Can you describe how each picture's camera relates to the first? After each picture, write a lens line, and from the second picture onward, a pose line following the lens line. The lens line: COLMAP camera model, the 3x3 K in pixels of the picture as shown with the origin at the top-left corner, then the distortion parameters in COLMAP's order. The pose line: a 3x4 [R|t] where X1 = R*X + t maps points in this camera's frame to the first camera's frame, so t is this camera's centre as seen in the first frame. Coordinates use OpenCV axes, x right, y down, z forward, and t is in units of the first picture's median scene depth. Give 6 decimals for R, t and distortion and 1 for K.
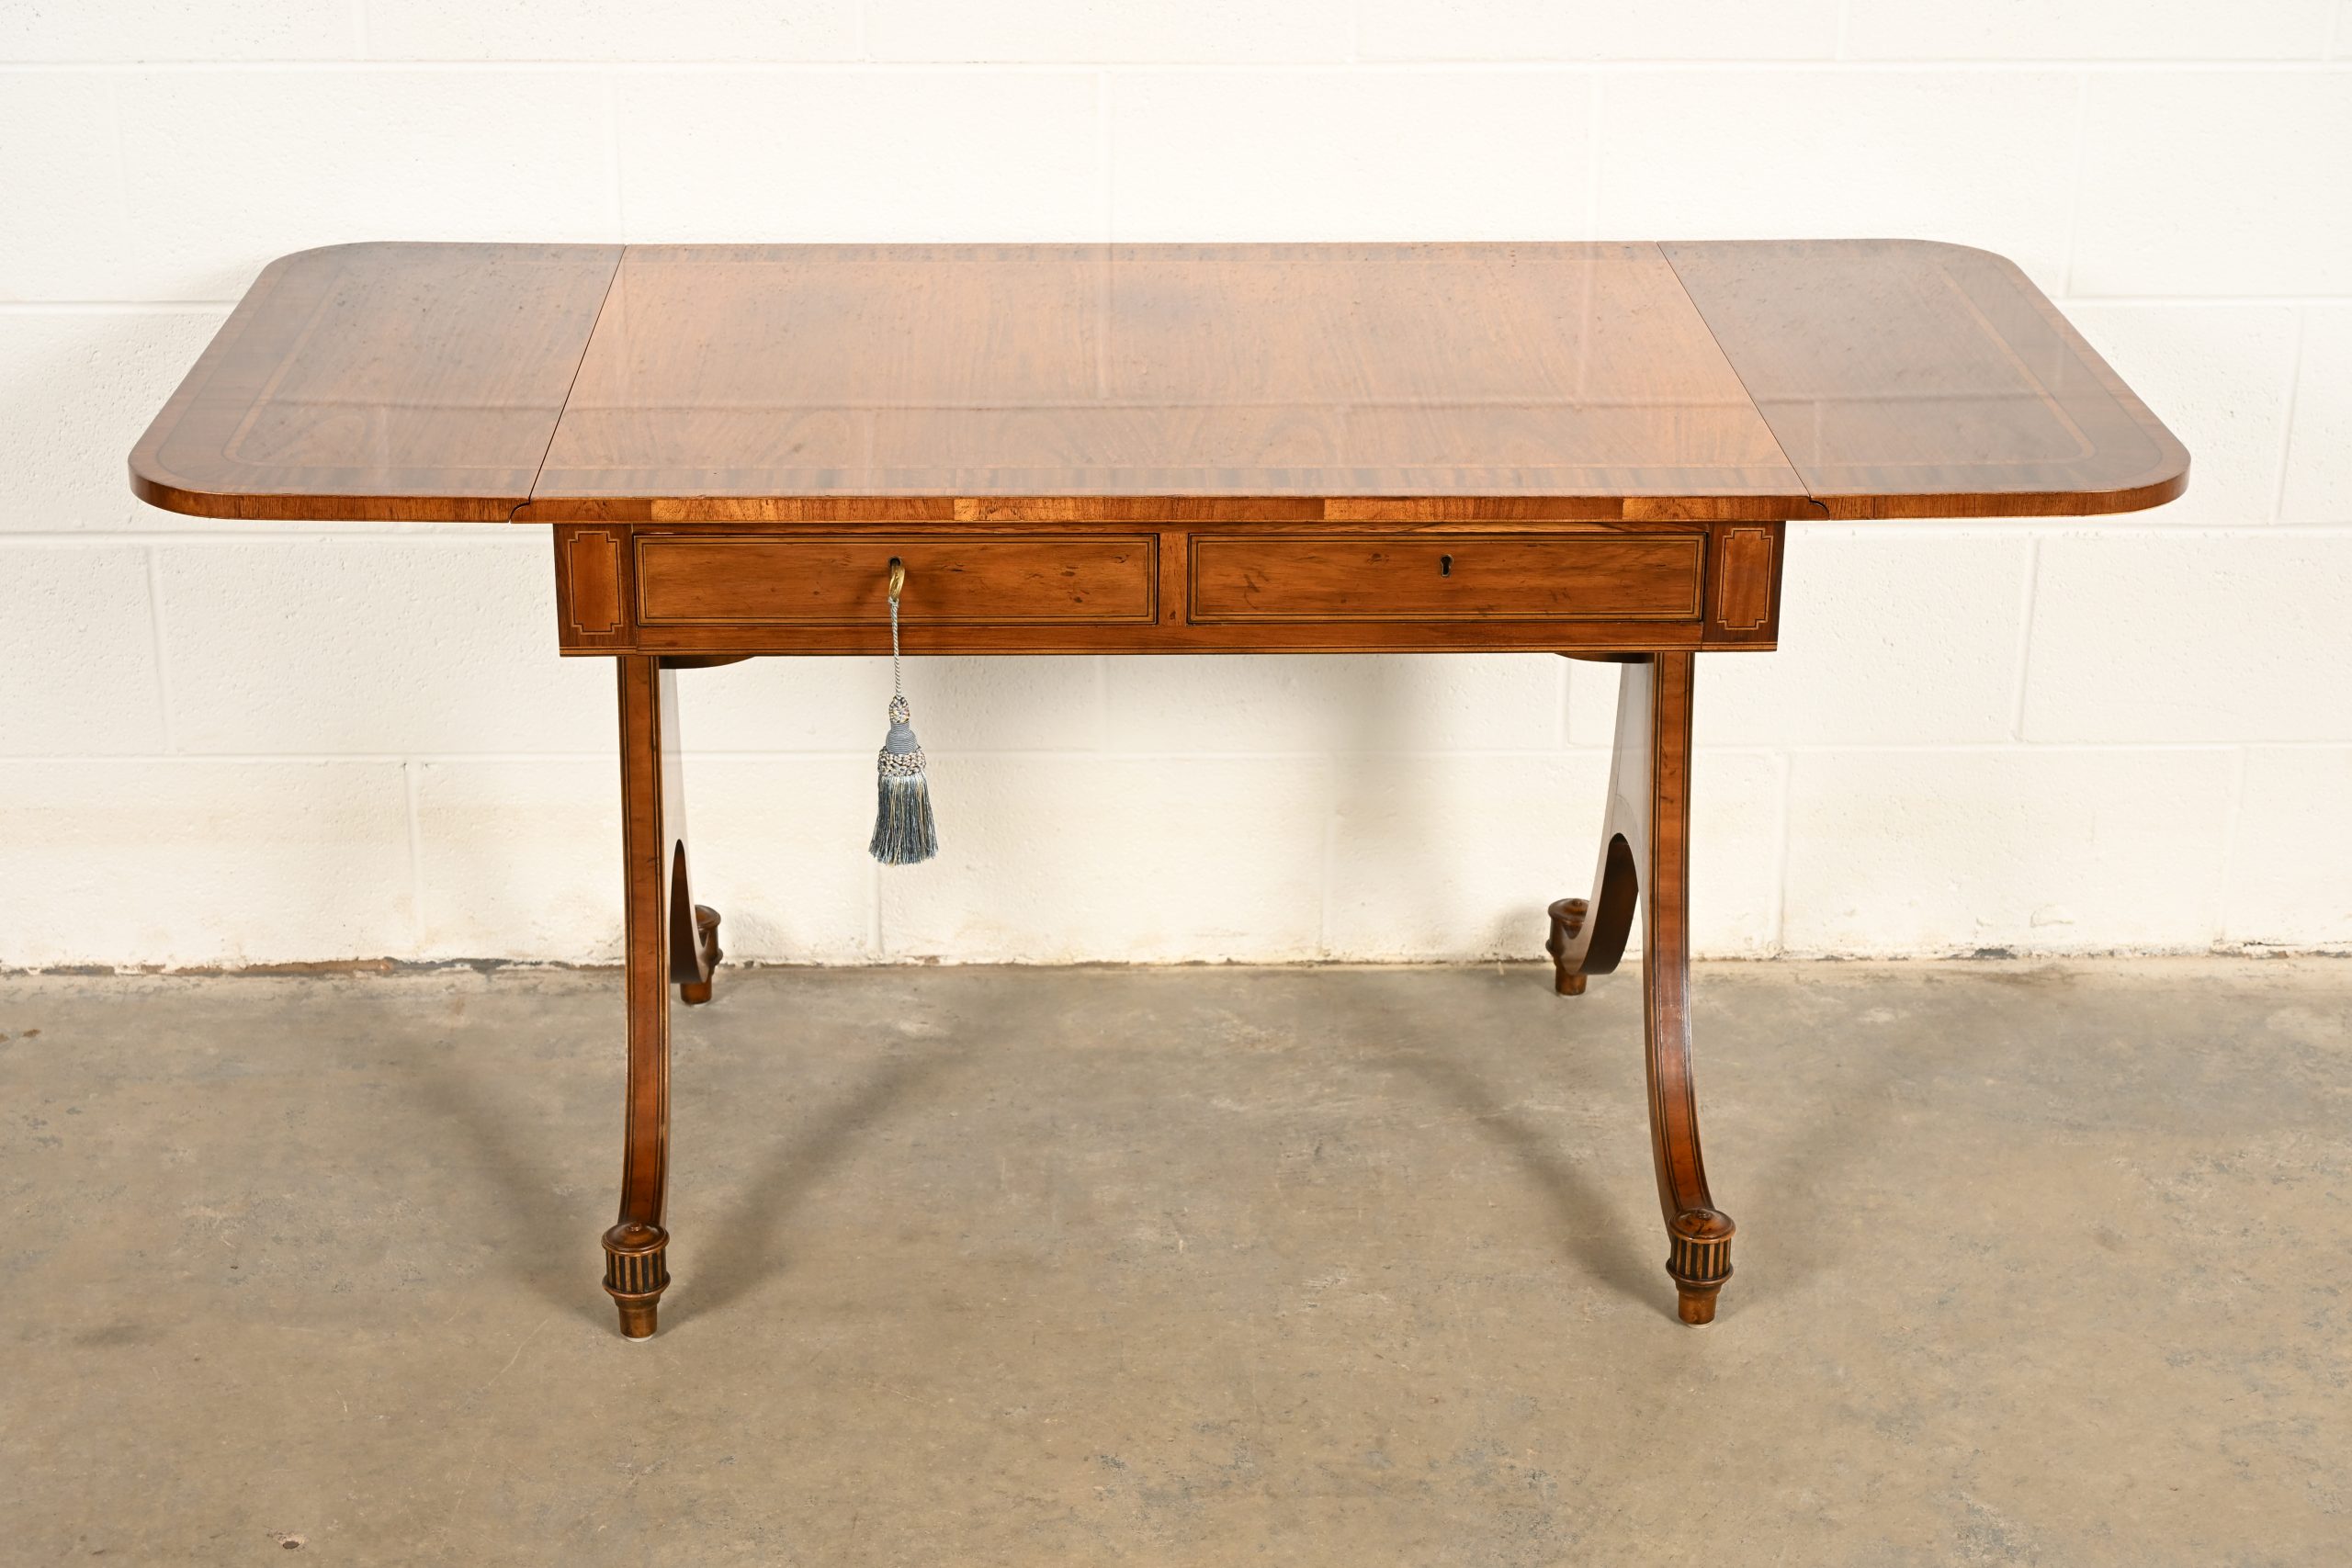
lens RADIAL K [[3836.6, 0, 1176.0], [0, 3836.6, 784.0], [0, 0, 1]] dist [-0.007677, 0.024300]
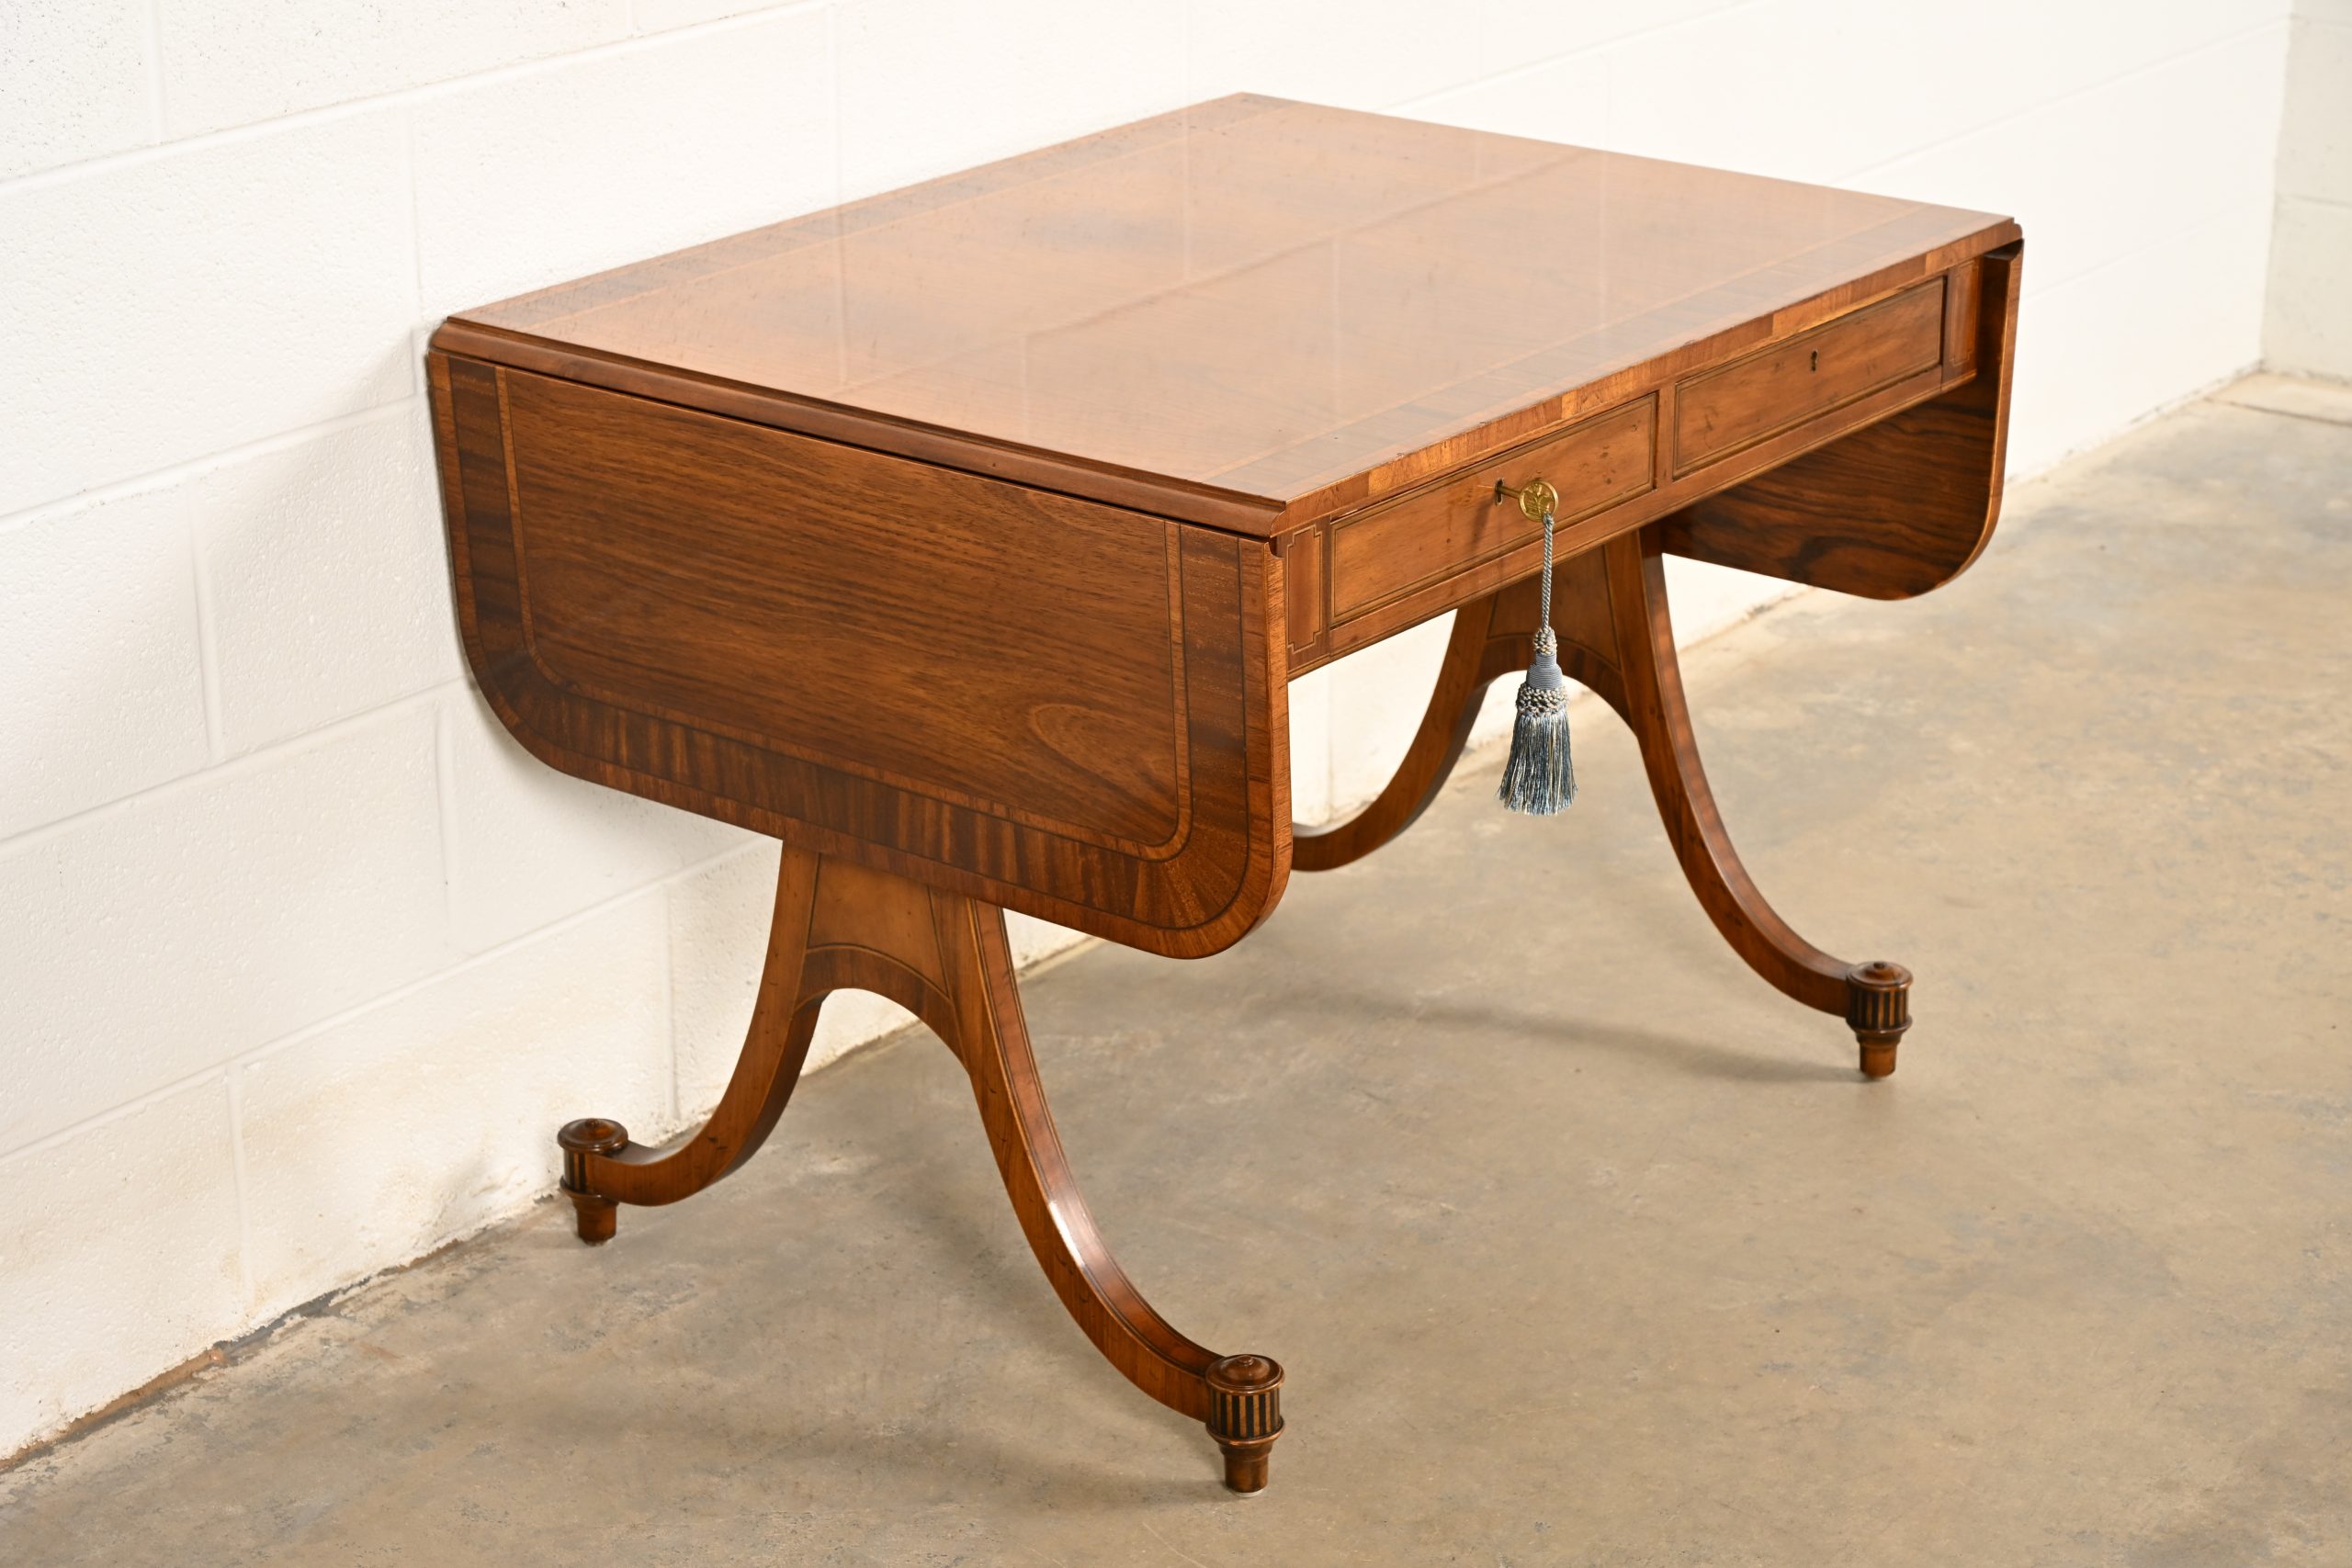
lens RADIAL K [[4541.8, 0, 1169.5], [0, 4541.8, 784.5], [0, 0, 1]] dist [0.002642, 0.009727]
pose [[0.647448, -0.281367, 0.708268, -0.746819], [0.297619, 0.948904, 0.104900, -0.104587], [-0.701593, 0.142877, 0.698107, 0.261878]]
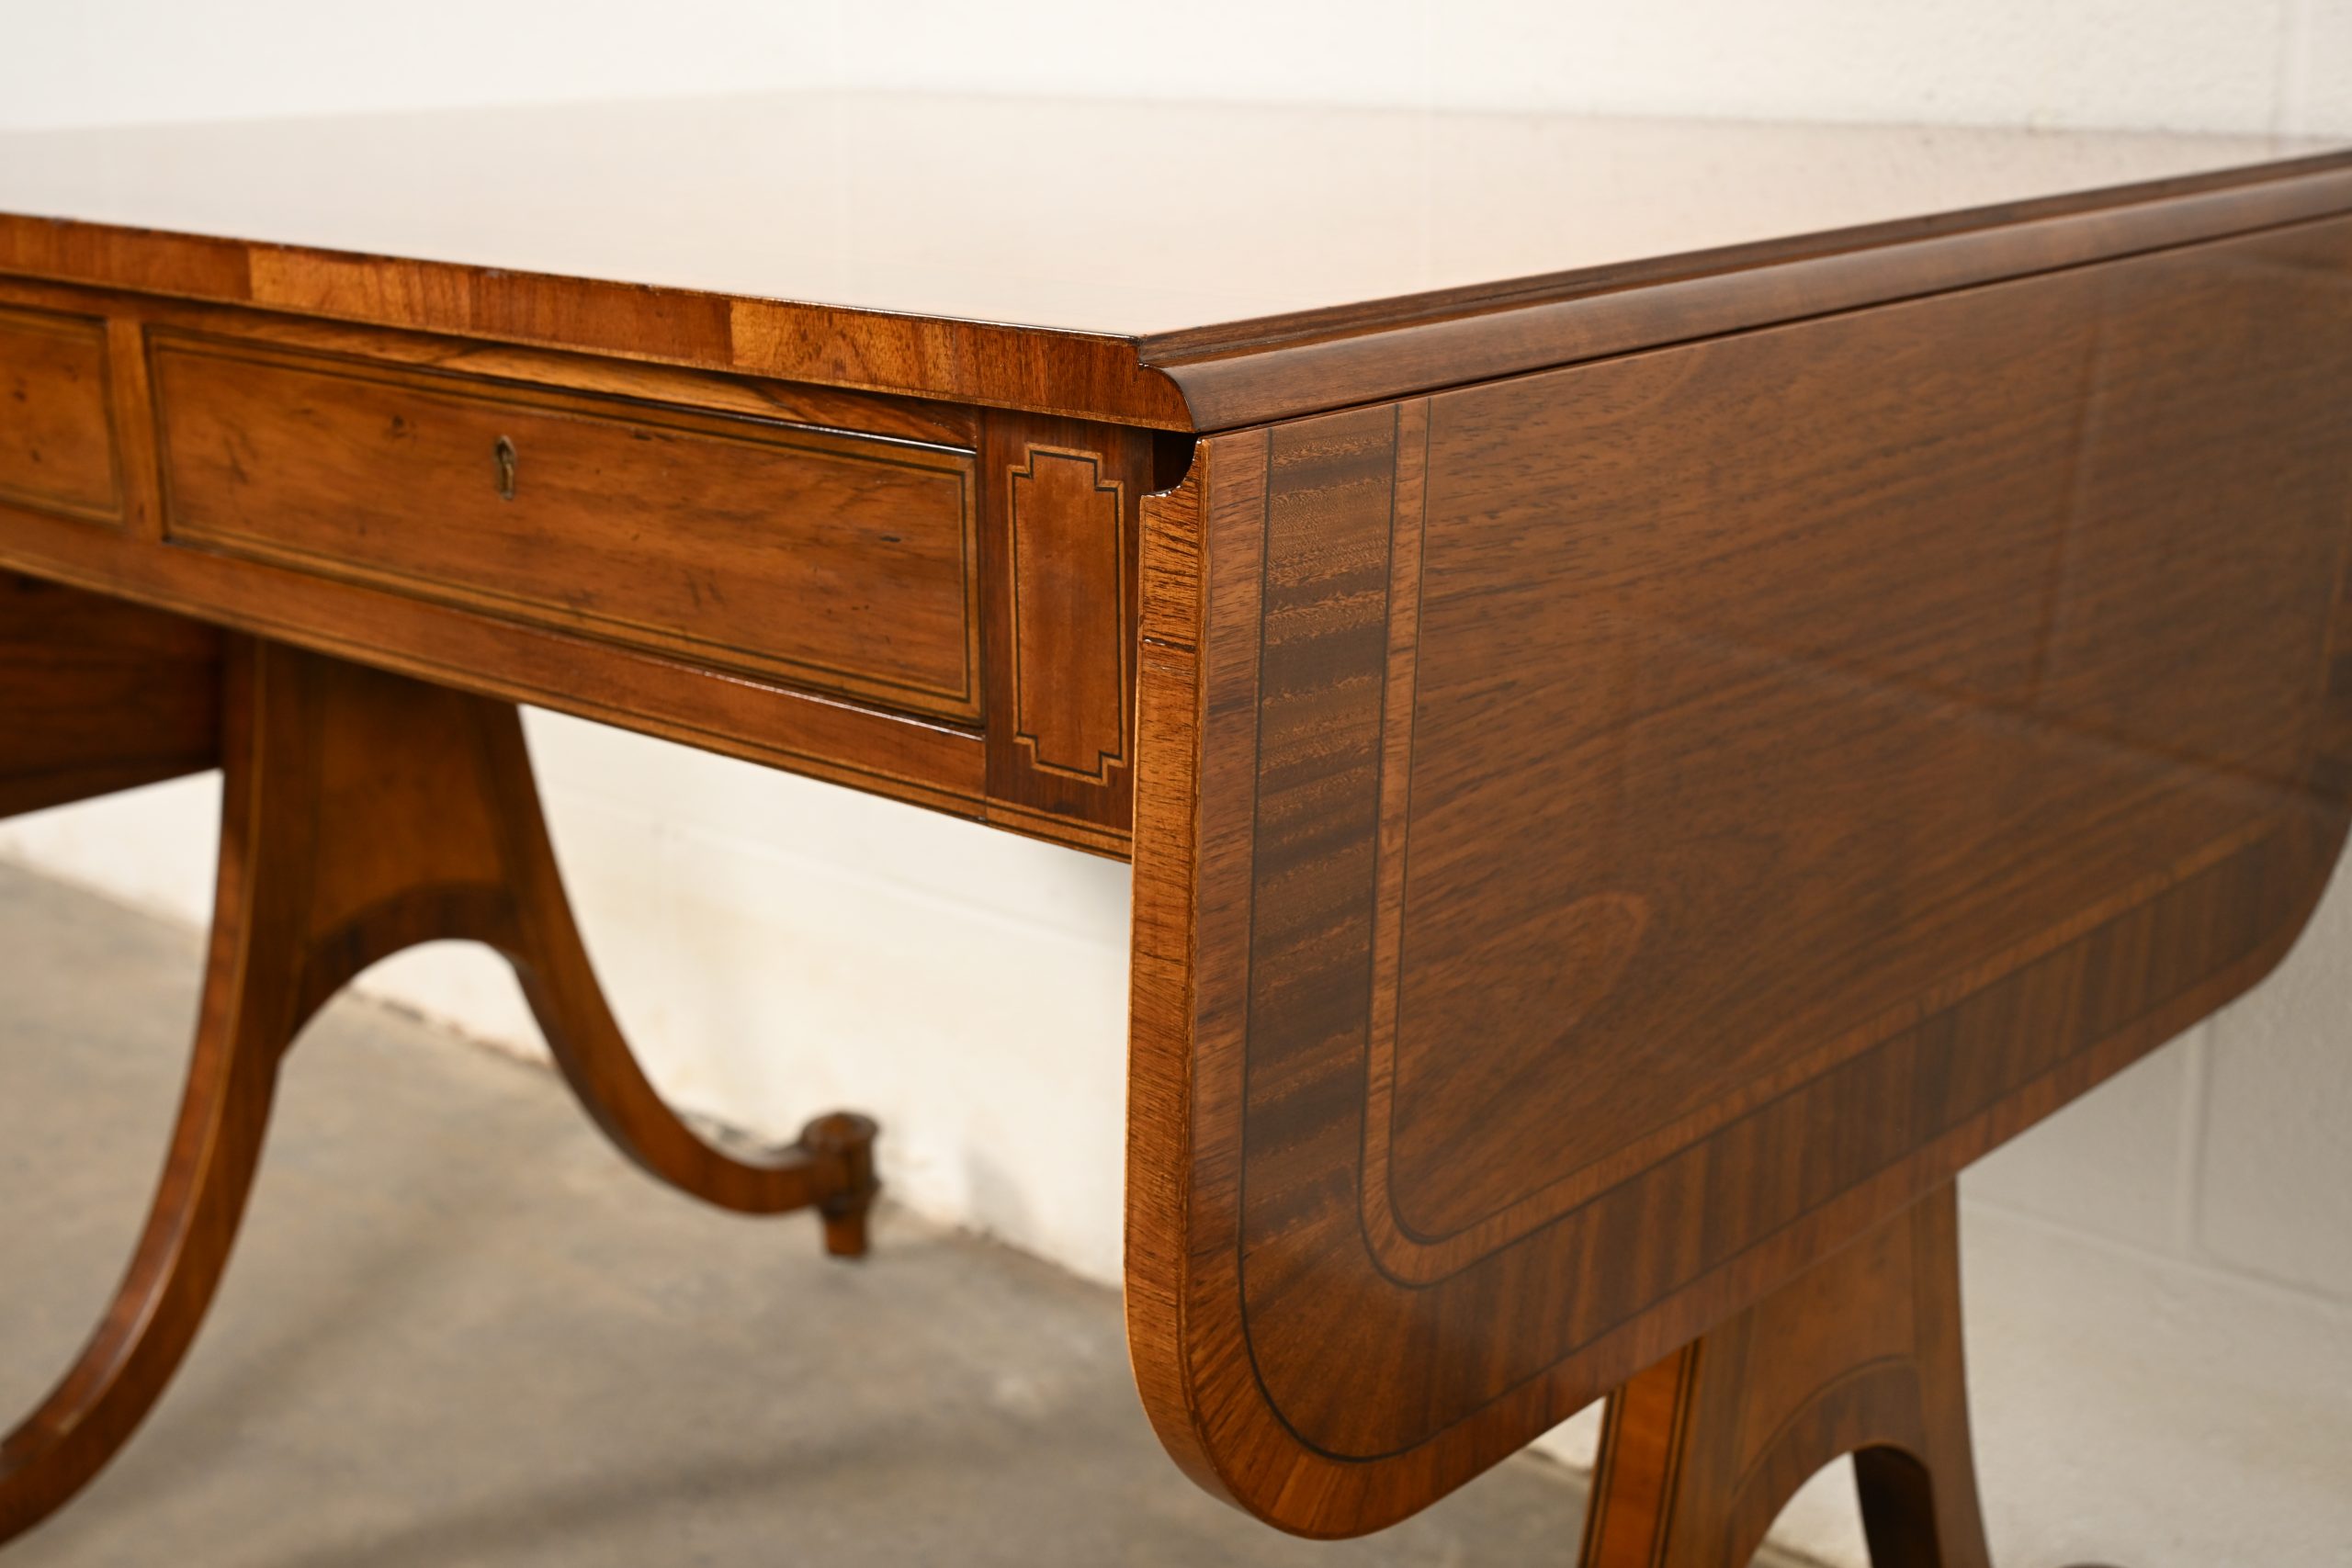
lens RADIAL K [[2999.5, 0, 1176.0], [0, 2999.5, 784.0], [0, 0, 1]] dist [-0.001186, -0.001918]
pose [[0.719694, 0.175205, -0.671821, 0.271964], [-0.248332, 0.968582, -0.013430, -0.032373], [0.648361, 0.176500, 0.740592, 0.687910]]
